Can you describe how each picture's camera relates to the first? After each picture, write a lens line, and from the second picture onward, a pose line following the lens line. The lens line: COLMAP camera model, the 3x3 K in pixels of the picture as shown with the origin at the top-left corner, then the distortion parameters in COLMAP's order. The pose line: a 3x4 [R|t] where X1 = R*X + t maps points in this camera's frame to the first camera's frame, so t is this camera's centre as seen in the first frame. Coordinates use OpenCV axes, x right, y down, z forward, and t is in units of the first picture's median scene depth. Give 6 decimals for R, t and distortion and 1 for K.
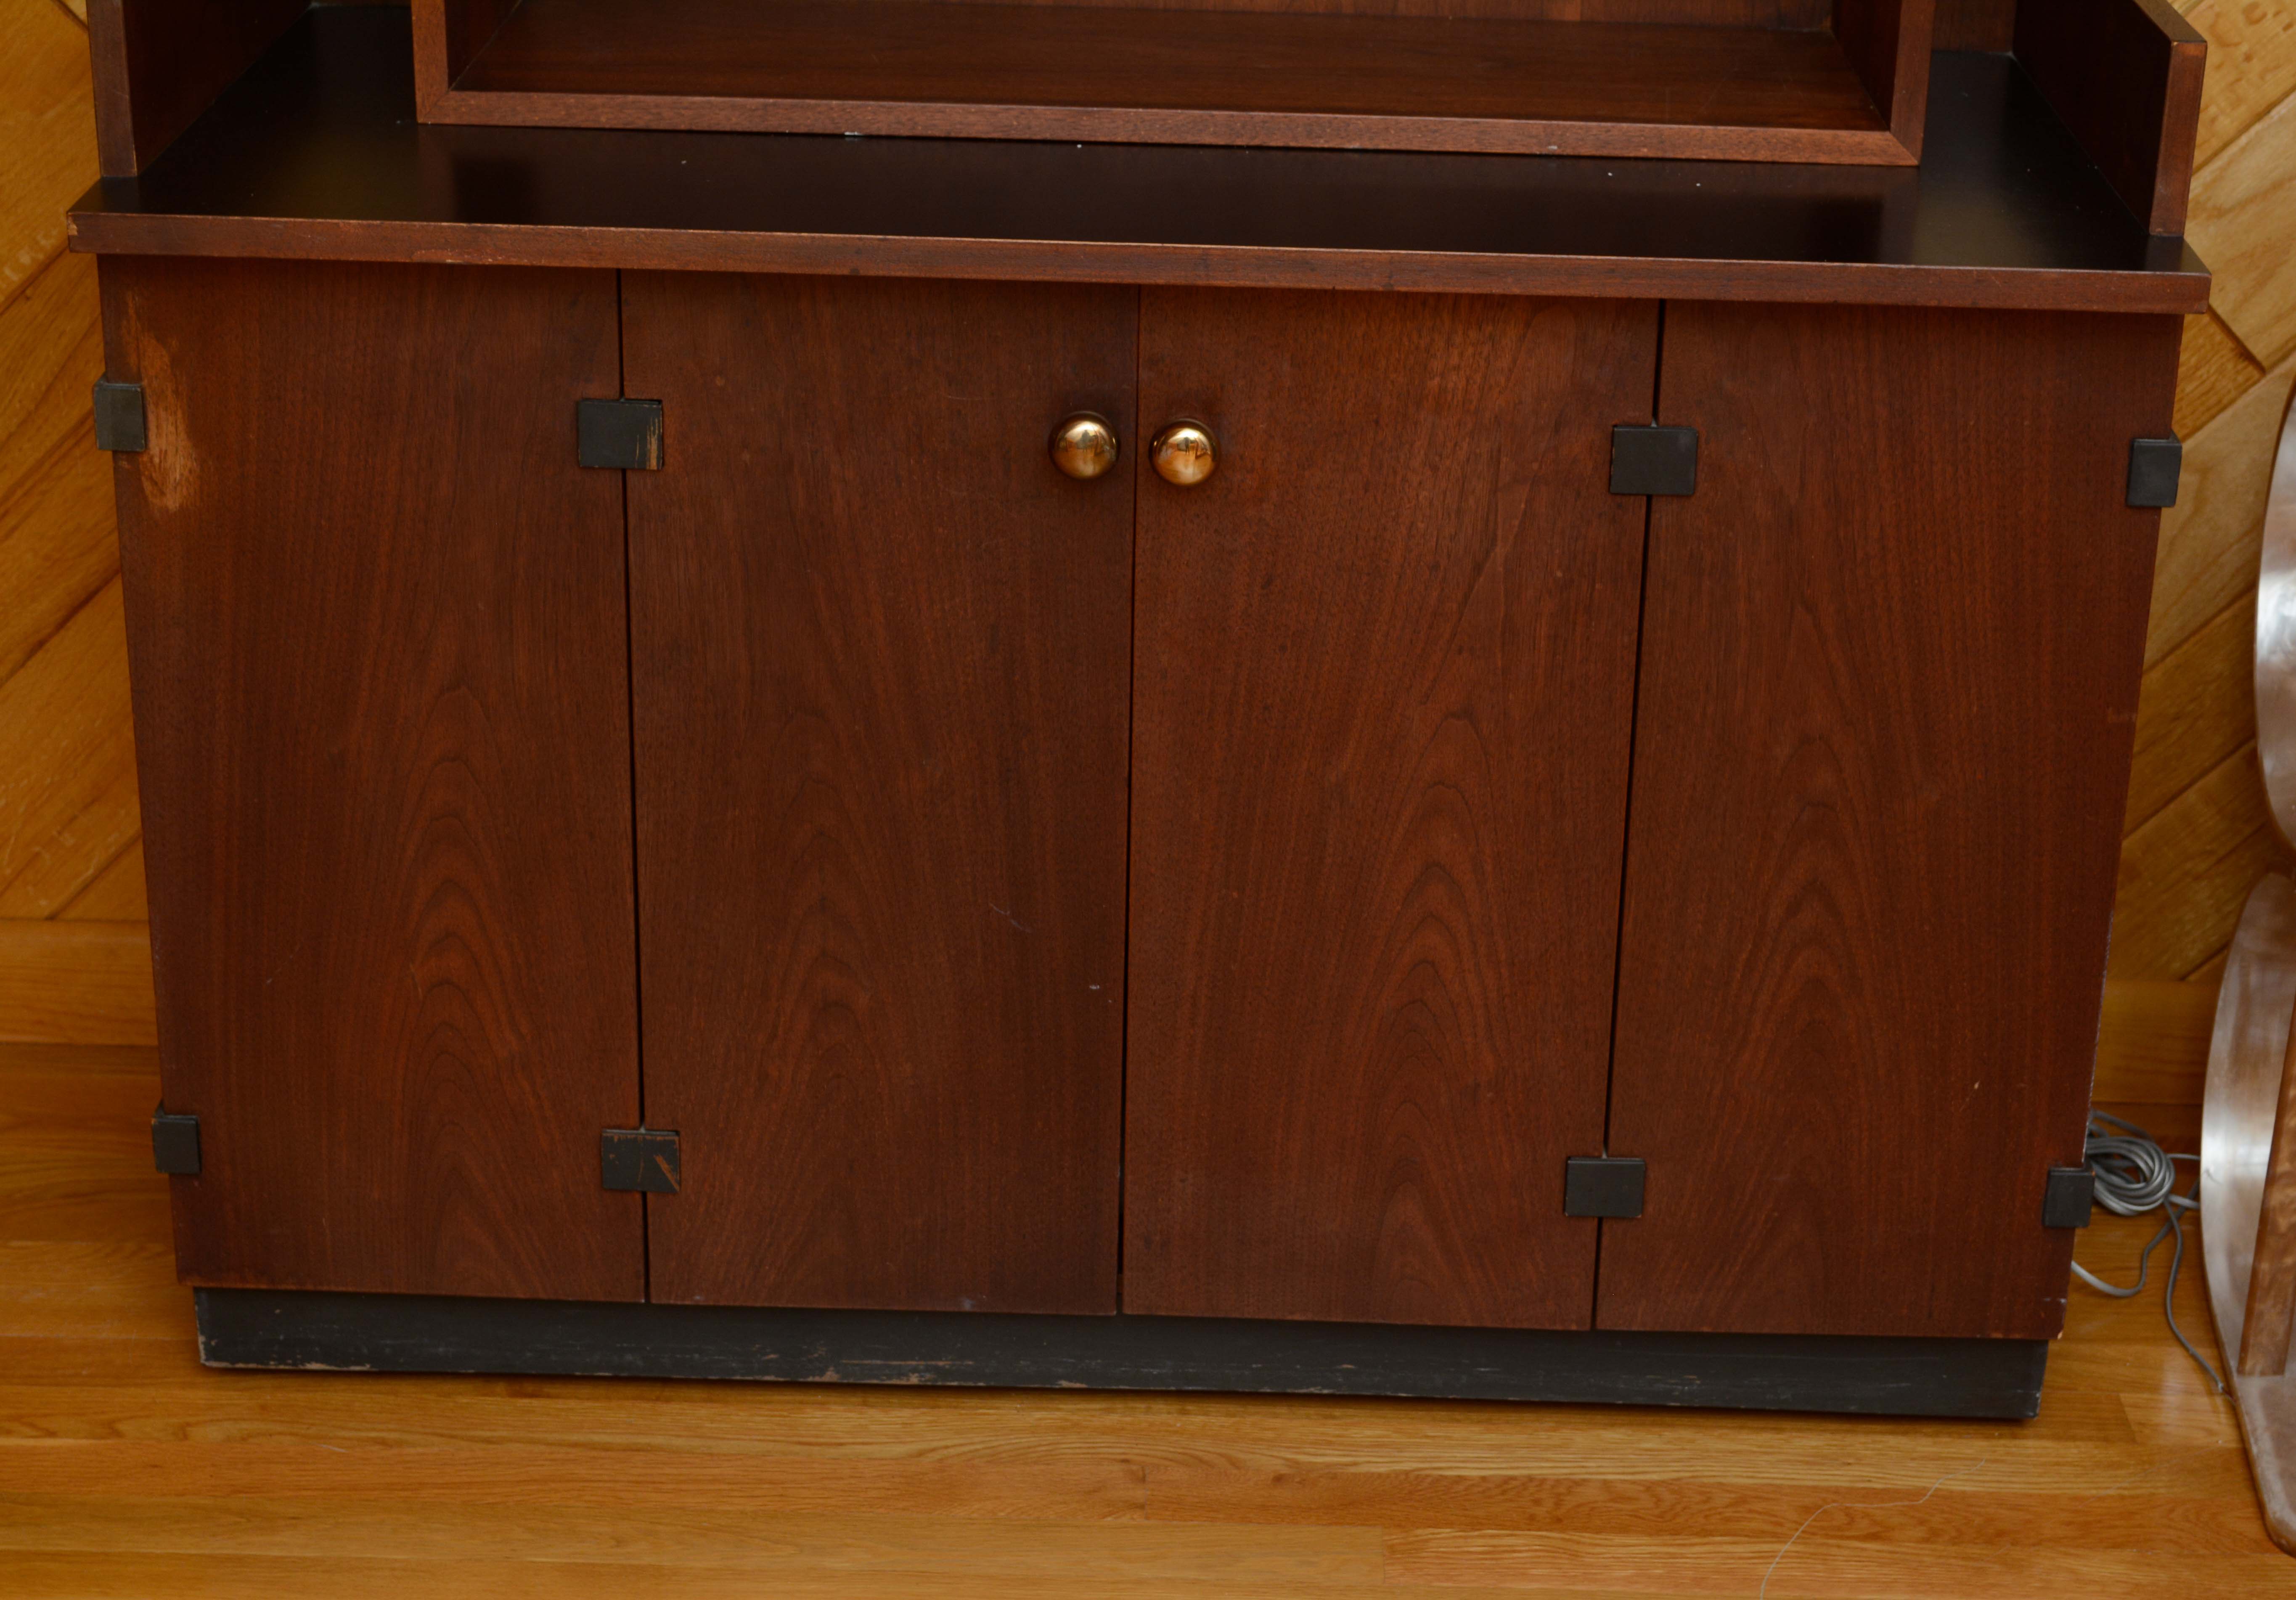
lens RADIAL K [[4055.9, 0, 1202.7], [0, 4055.9, 752.9], [0, 0, 1]] dist [0.001713, 0.000000]
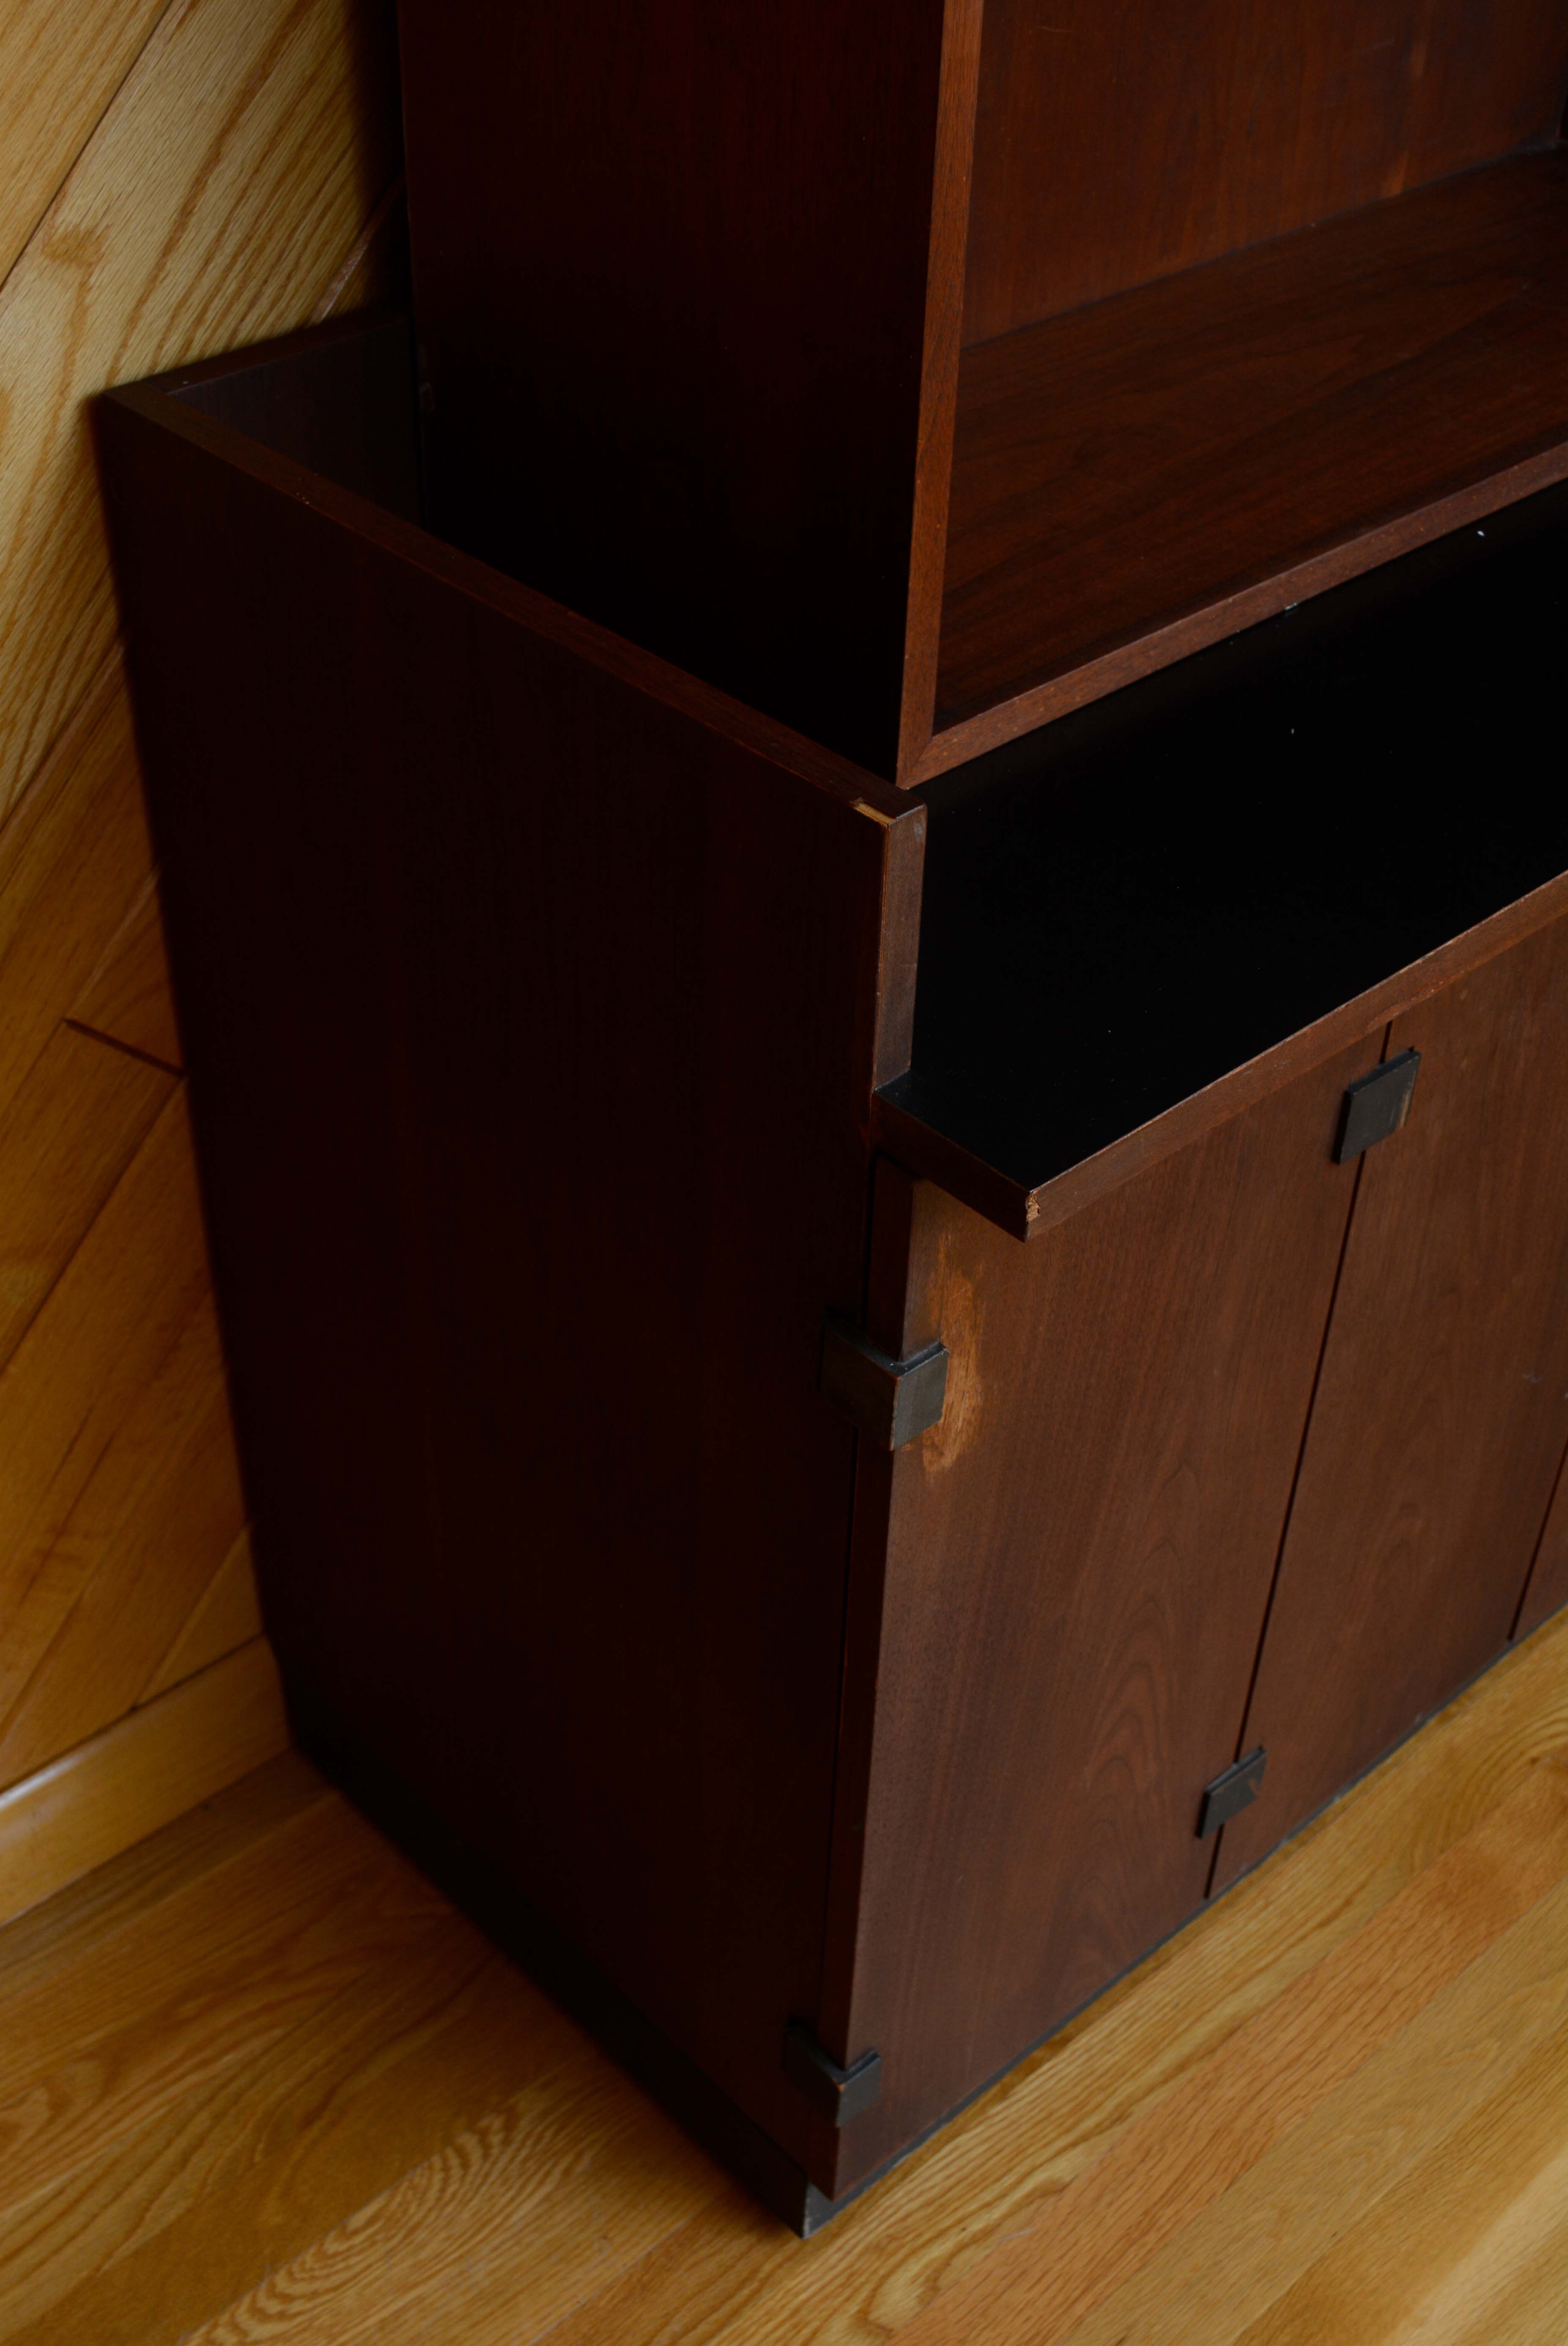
lens RADIAL K [[2747.4, 0, 694.3], [0, 2747.4, 1273.8], [0, 0, 1]] dist [-0.054811, 0.000000]
pose [[0.745697, -0.448370, 0.492849, -0.496715], [0.271924, 0.880088, 0.389232, -0.280387], [-0.608271, -0.156232, 0.778202, 0.654898]]
